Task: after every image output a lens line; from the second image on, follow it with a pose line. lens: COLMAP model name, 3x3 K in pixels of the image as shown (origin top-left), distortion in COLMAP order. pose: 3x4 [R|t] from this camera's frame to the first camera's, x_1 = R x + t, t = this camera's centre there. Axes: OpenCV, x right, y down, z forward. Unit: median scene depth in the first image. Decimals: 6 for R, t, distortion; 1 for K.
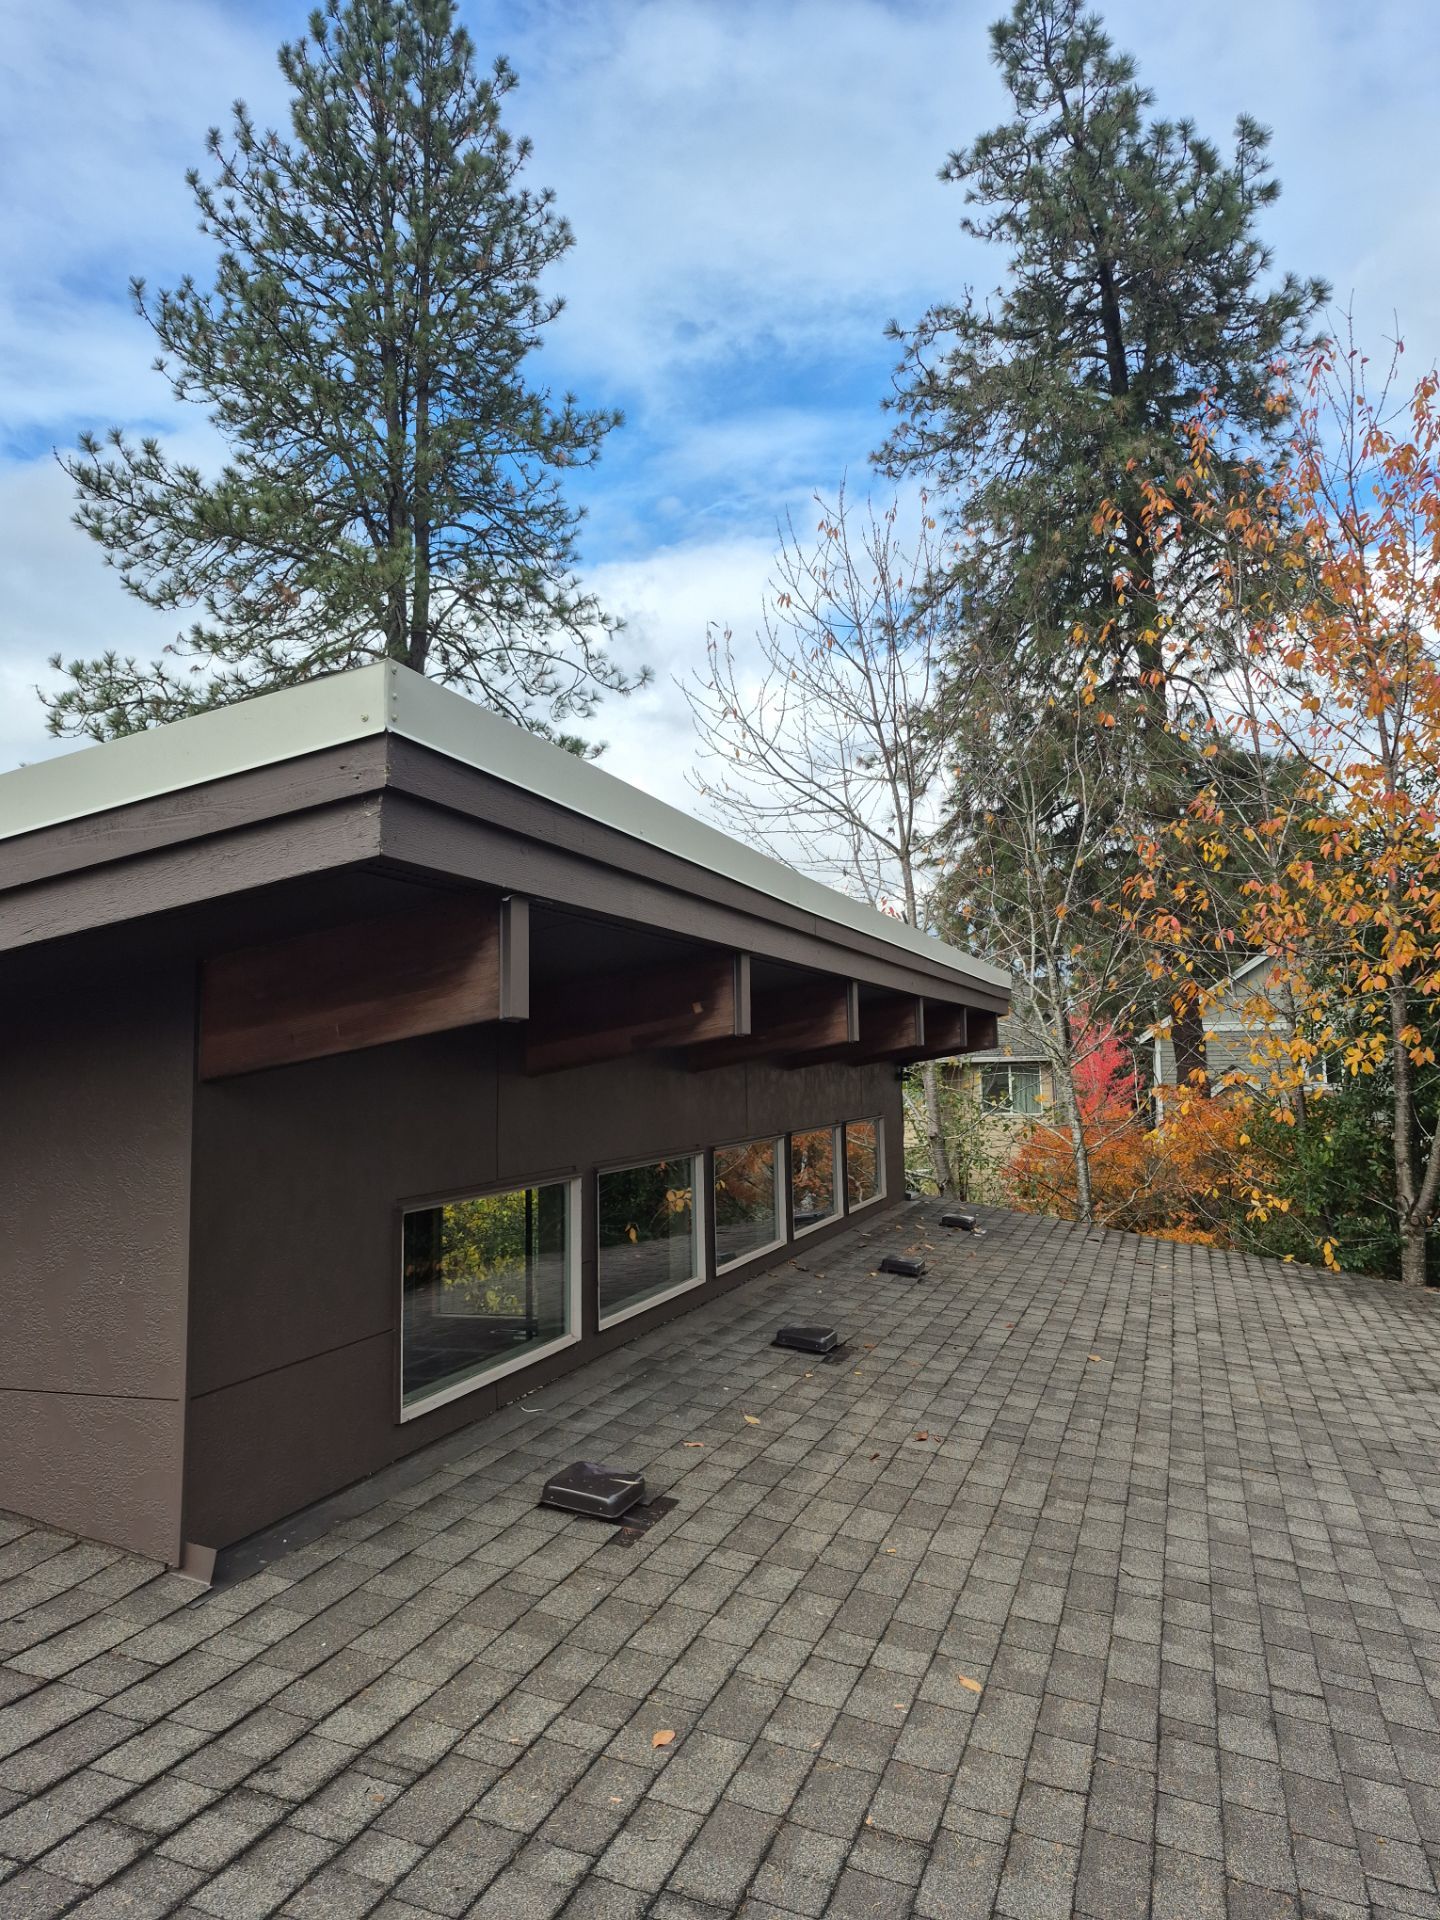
lens RADIAL K [[1316.8, 0, 741.4], [0, 1316.8, 953.3], [0, 0, 1]] dist [0.047637, -0.044993]
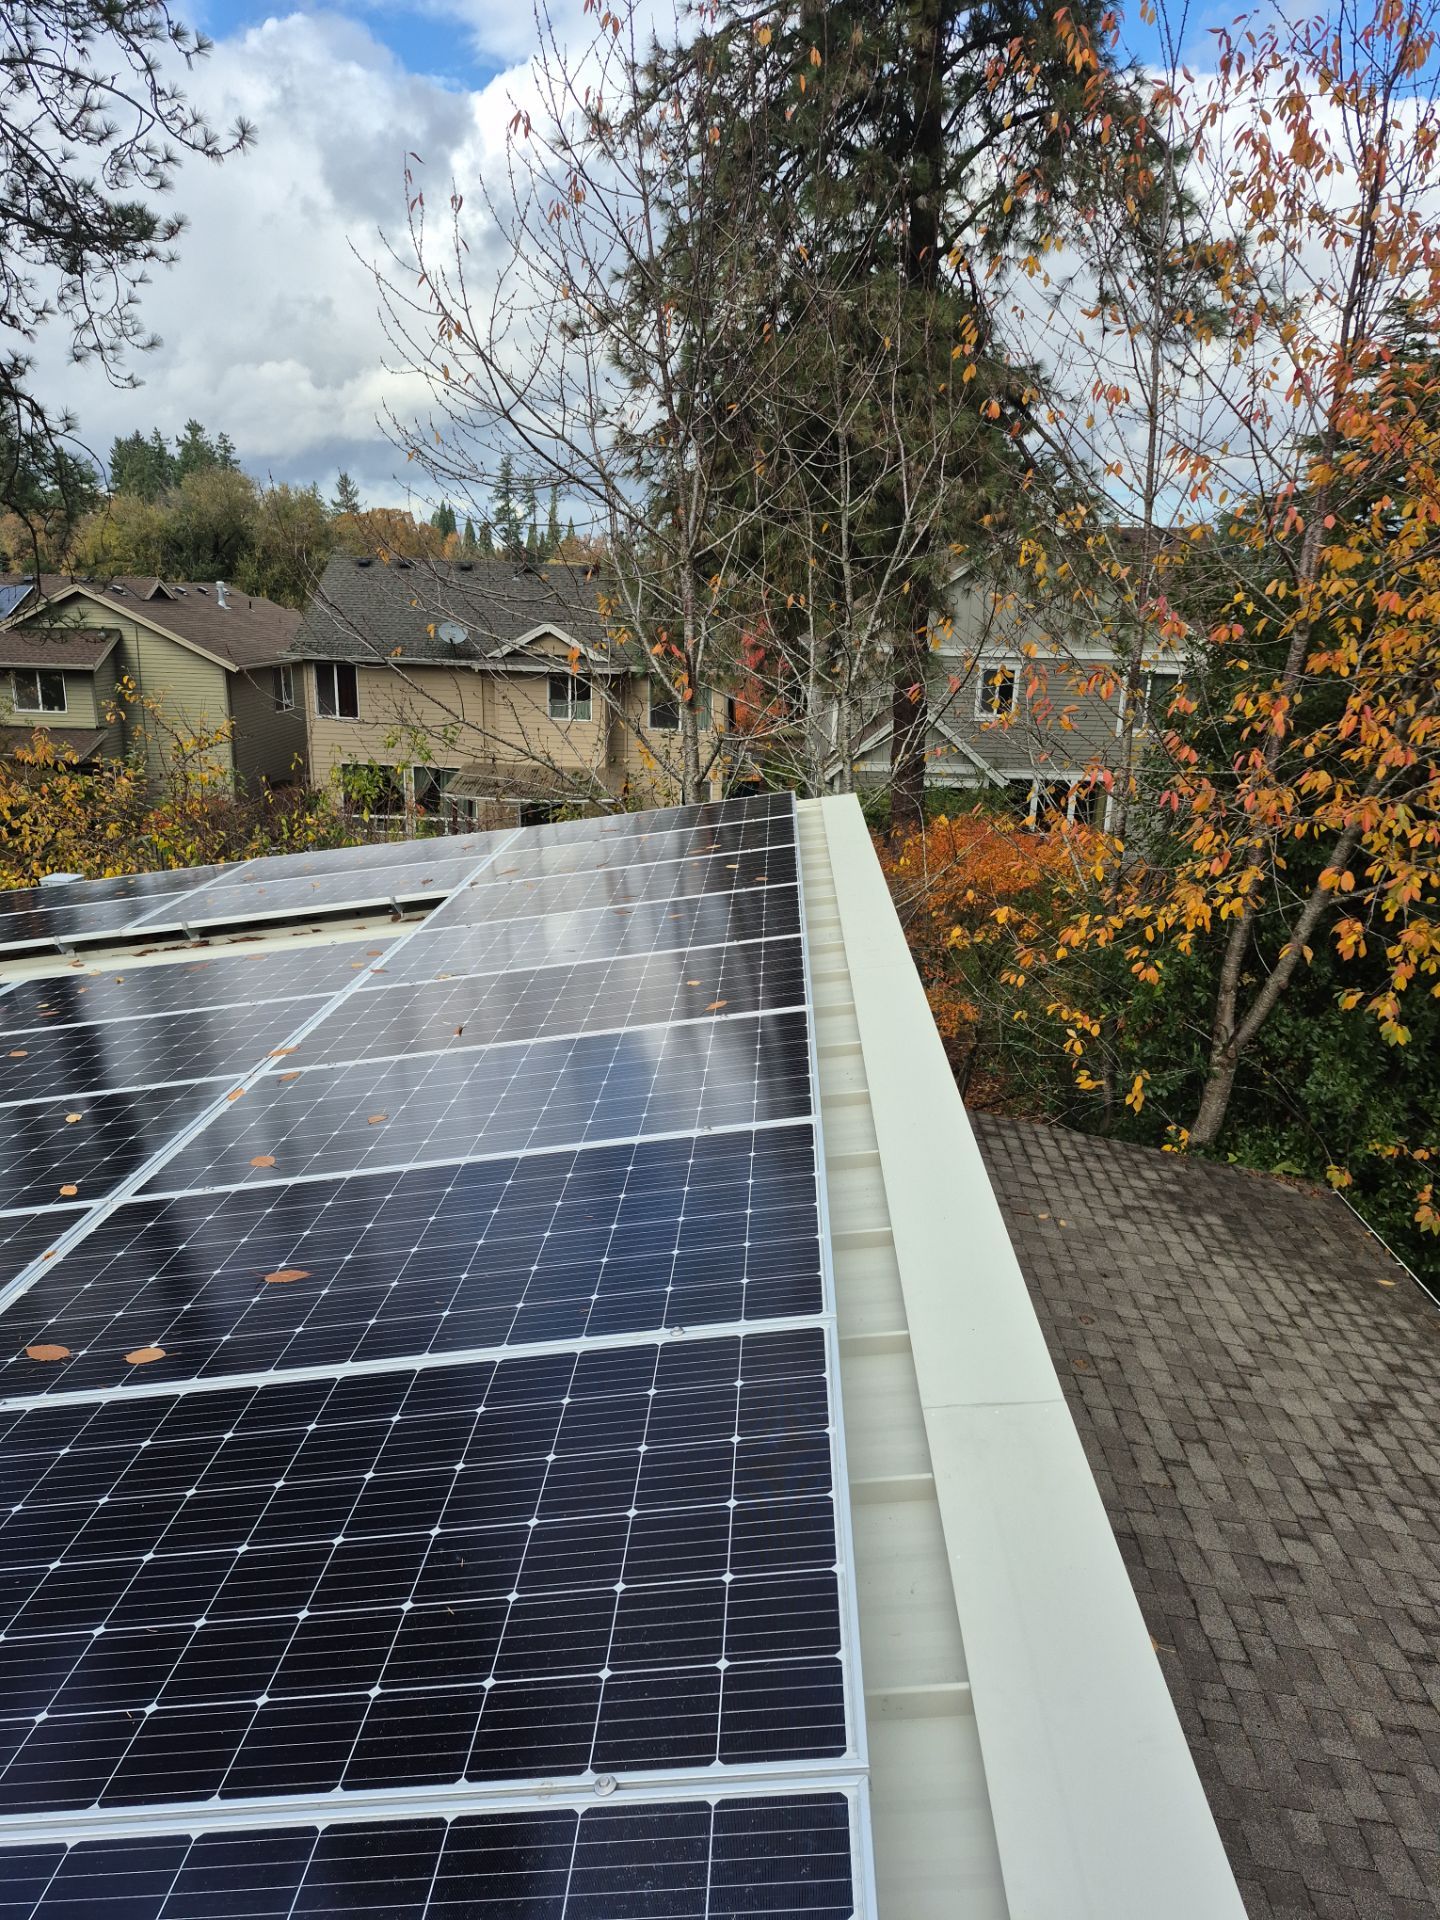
lens RADIAL K [[1316.8, 0, 726.5], [0, 1316.8, 972.2], [0, 0, 1]] dist [0.047637, -0.044993]
pose [[0.961369, -0.025034, 0.274122, -0.031219], [-0.075664, 0.933461, 0.350607, -0.060829], [-0.264659, -0.357804, 0.895506, 0.127071]]
